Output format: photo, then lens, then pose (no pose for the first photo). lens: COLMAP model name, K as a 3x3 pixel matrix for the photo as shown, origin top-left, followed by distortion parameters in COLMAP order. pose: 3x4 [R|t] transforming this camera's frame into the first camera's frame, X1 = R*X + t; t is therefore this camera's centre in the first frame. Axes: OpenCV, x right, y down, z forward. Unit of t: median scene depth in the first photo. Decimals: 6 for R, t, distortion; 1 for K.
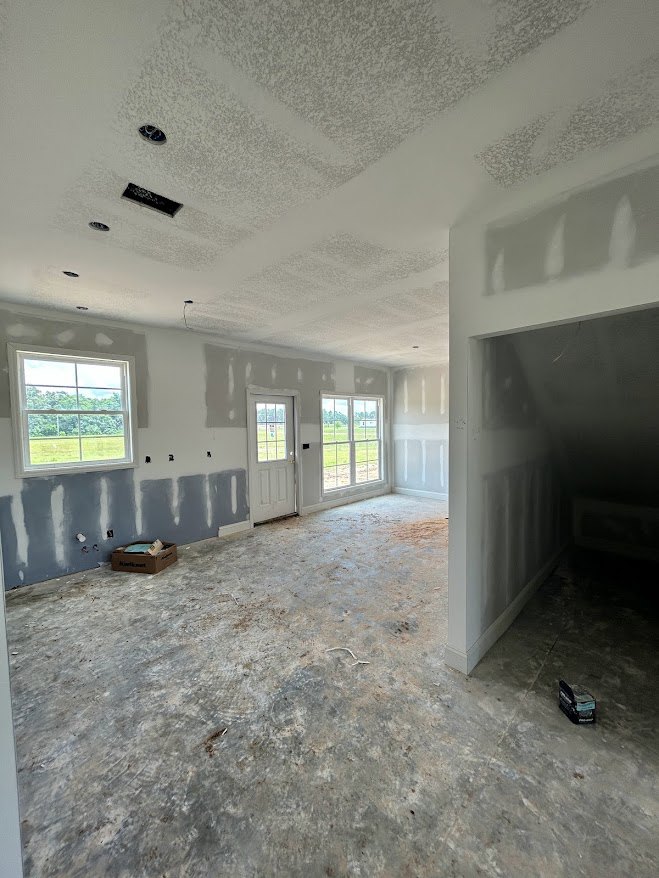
lens RADIAL K [[359.7, 0, 332.1], [0, 359.7, 434.7], [0, 0, 1]] dist [0.001415, 0.001198]
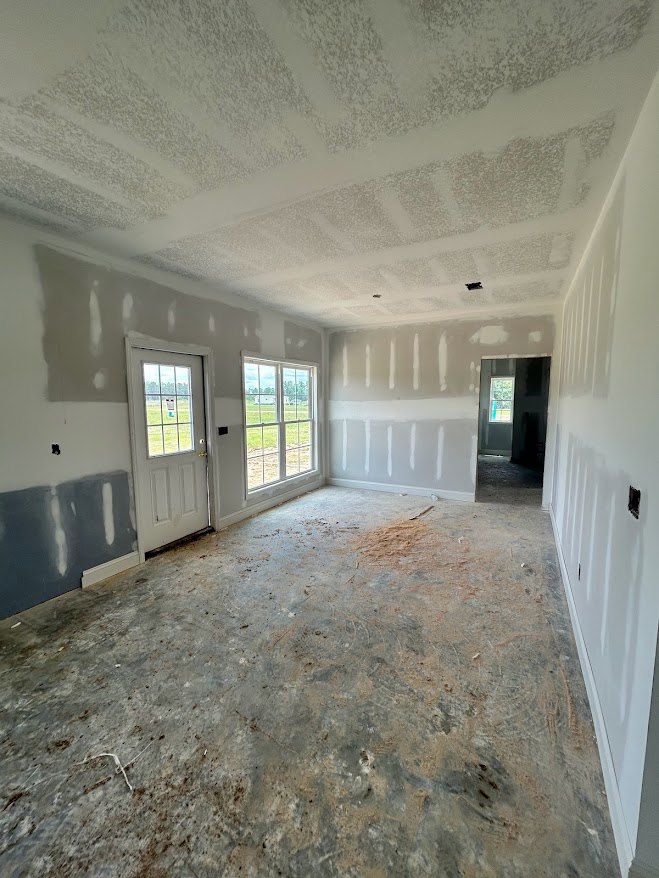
lens RADIAL K [[359.7, 0, 325.8], [0, 359.7, 435.7], [0, 0, 1]] dist [0.001415, 0.001198]
pose [[0.958299, -0.017187, 0.285249, -0.111069], [-0.001686, 0.997832, 0.065784, -0.005712], [-0.285761, -0.063522, 0.956193, 0.388408]]
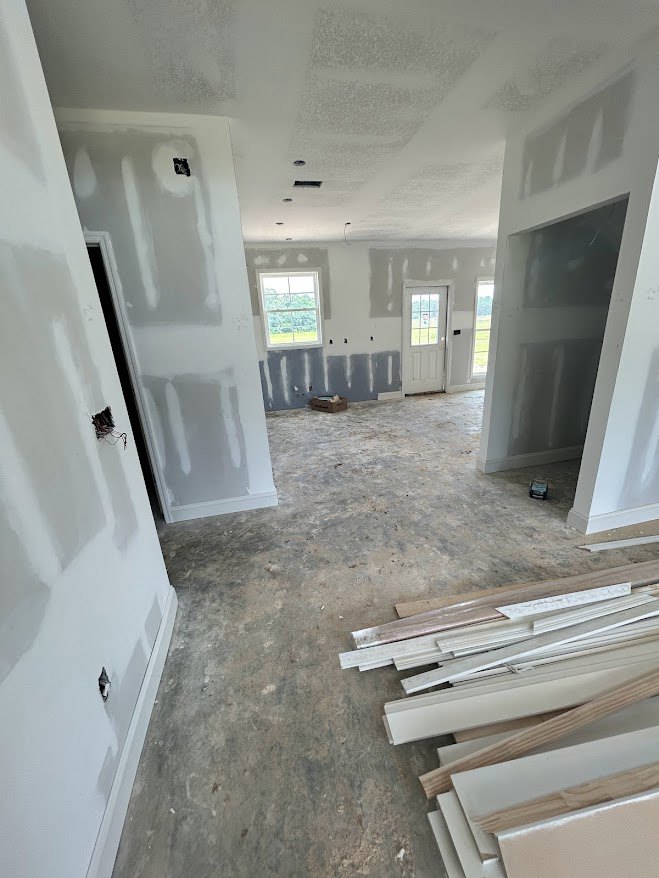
lens RADIAL K [[359.7, 0, 320.1], [0, 359.7, 443.3], [0, 0, 1]] dist [0.001415, 0.001198]
pose [[0.836266, 0.144564, -0.528923, 0.304228], [0.022473, 0.954772, 0.296488, 0.027716], [0.547863, -0.259829, 0.795195, -0.325062]]
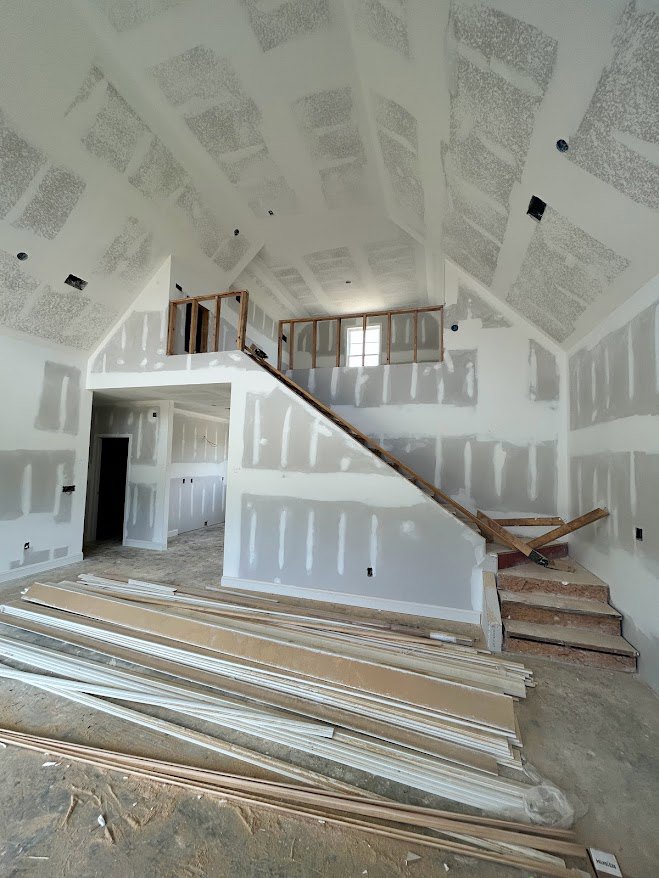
lens RADIAL K [[359.7, 0, 327.7], [0, 359.7, 440.3], [0, 0, 1]] dist [0.001415, 0.001198]
pose [[0.432829, -0.026137, -0.901097, 1.559817], [-0.070442, 0.995543, -0.062712, -0.054649], [0.898720, 0.090618, 0.429058, 0.116475]]
